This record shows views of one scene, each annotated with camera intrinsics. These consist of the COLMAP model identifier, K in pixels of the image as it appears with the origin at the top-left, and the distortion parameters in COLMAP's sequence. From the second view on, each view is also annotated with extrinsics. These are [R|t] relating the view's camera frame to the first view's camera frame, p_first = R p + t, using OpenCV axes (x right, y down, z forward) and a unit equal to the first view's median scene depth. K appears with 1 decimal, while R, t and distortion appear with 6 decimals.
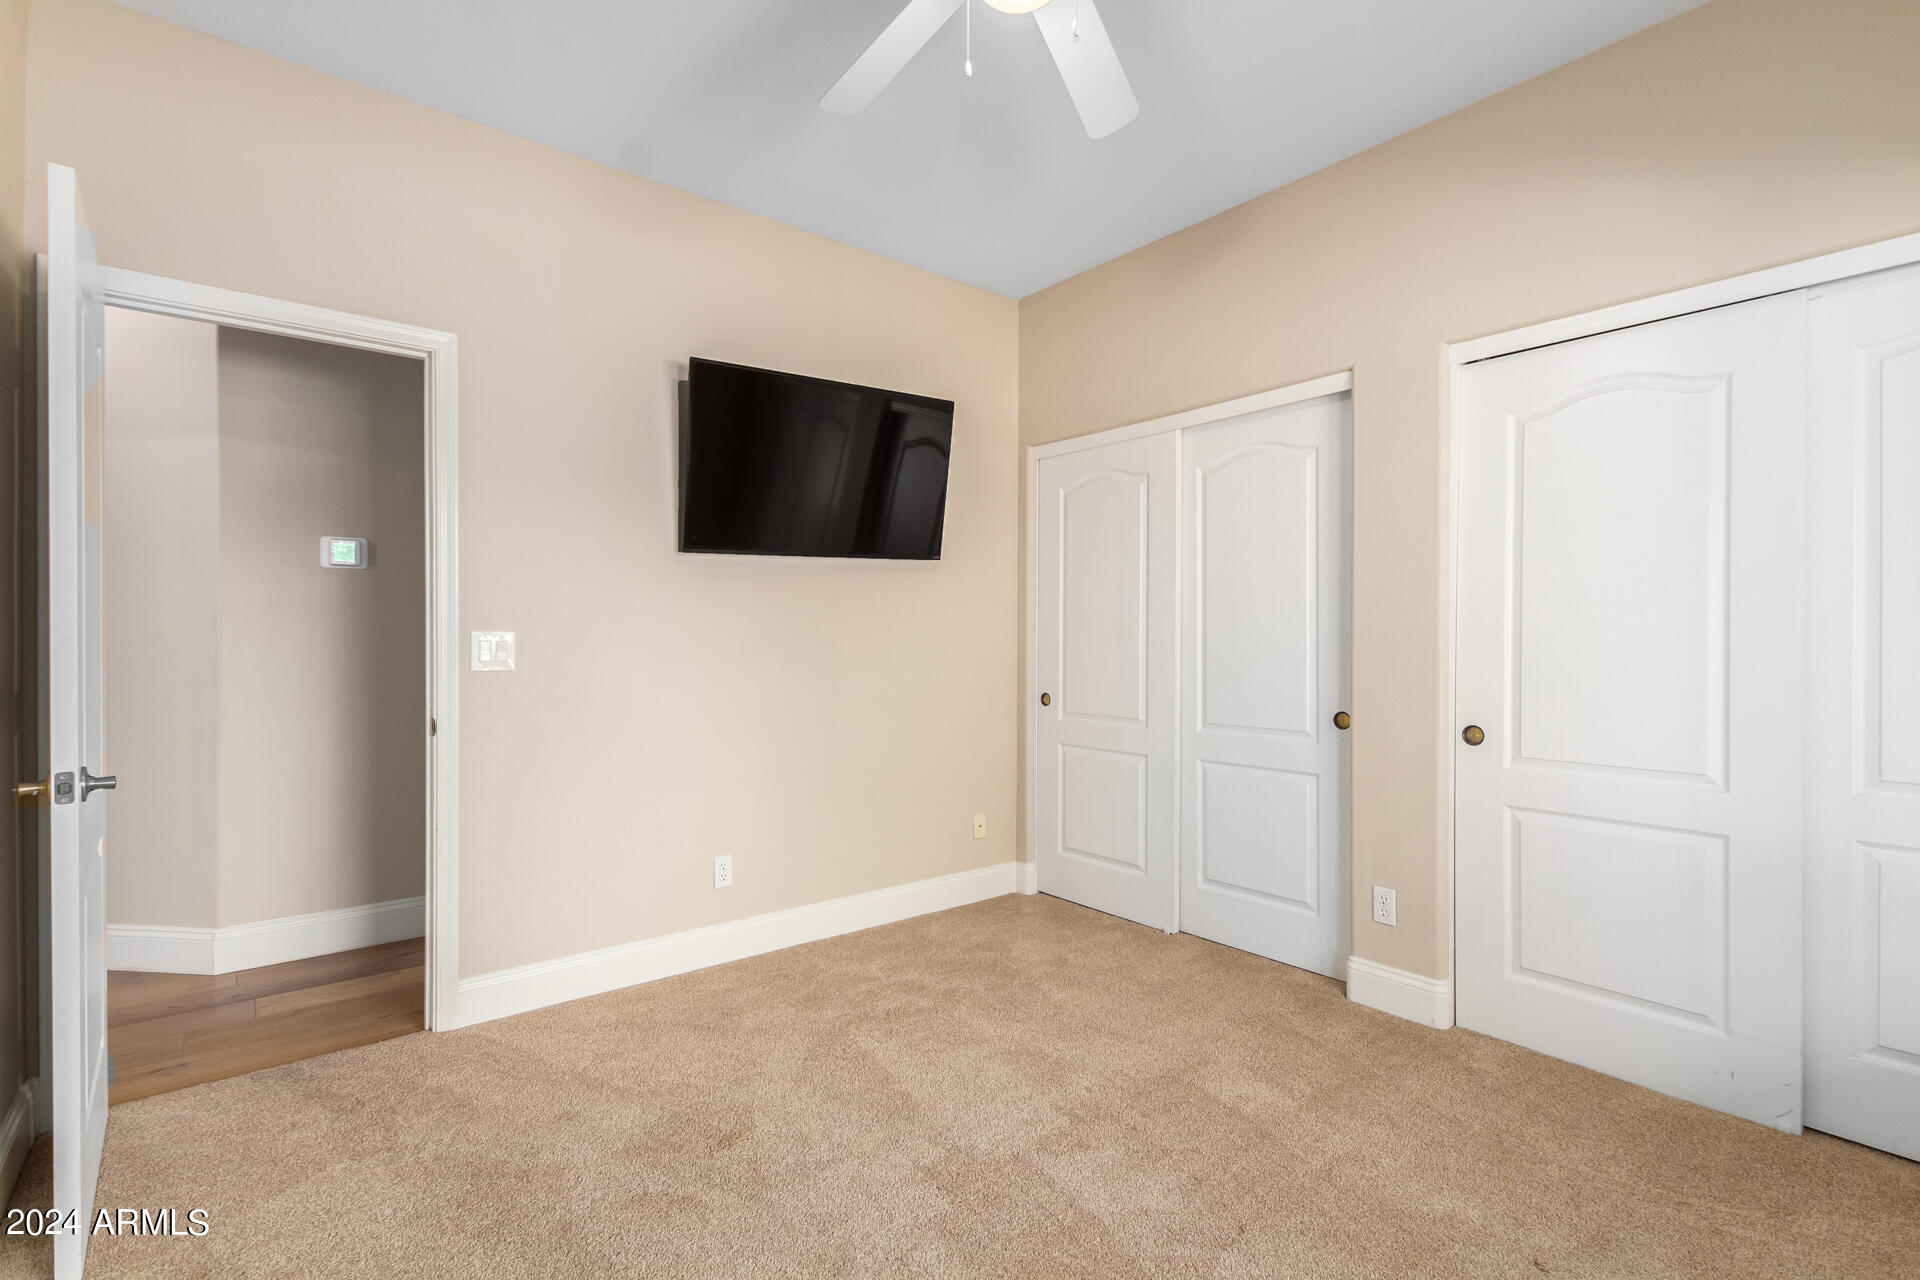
lens RADIAL K [[891.0, 0, 972.9], [0, 891.0, 645.8], [0, 0, 1]] dist [0.001224, -0.000314]
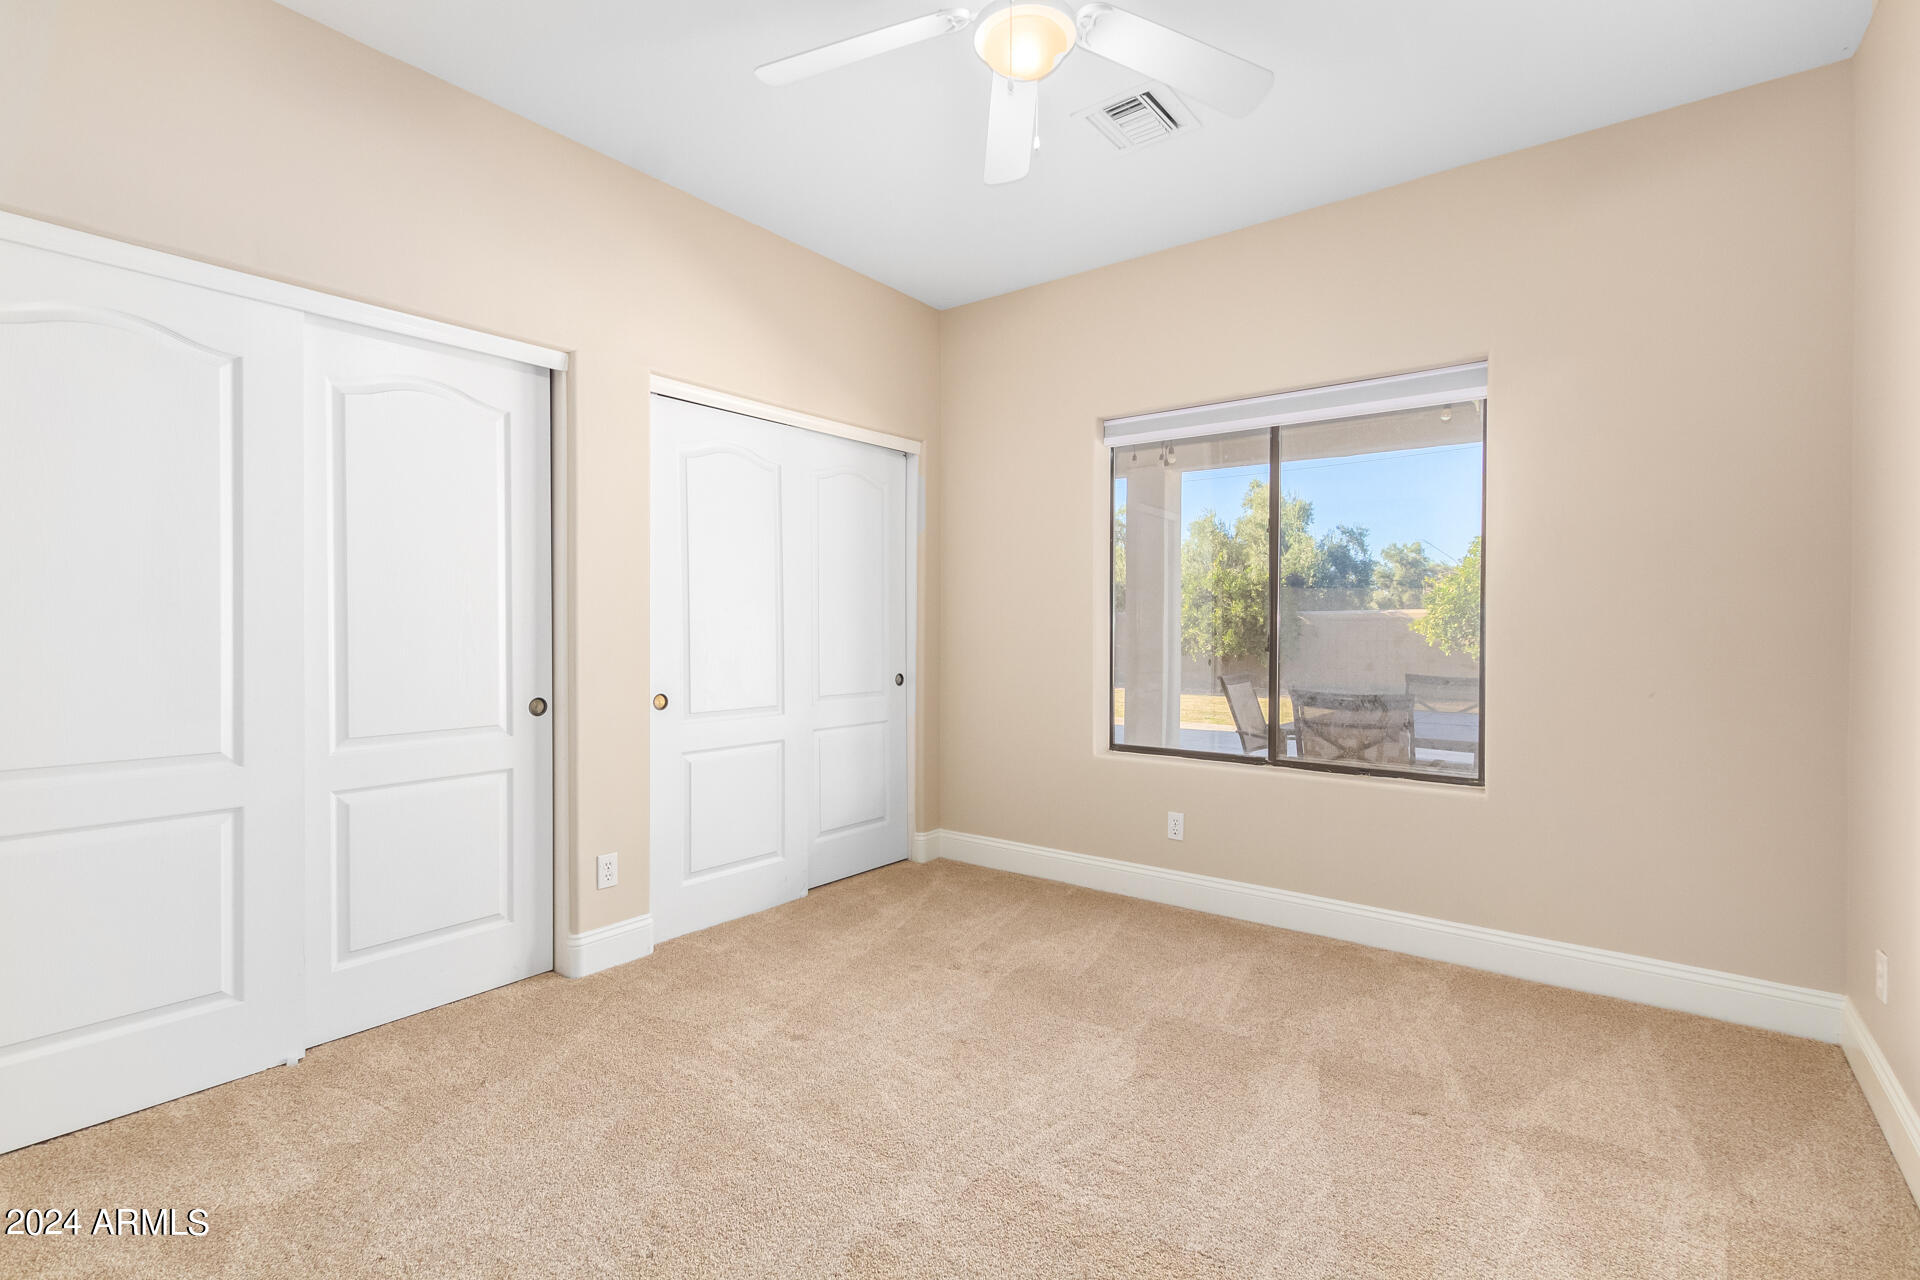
lens RADIAL K [[891.0, 0, 972.3], [0, 891.0, 630.2], [0, 0, 1]] dist [0.001224, -0.000314]
pose [[-0.233080, -0.018602, 0.972280, -0.635409], [-0.002952, 0.999826, 0.018421, -0.018211], [-0.972453, 0.001424, -0.233094, 0.767696]]
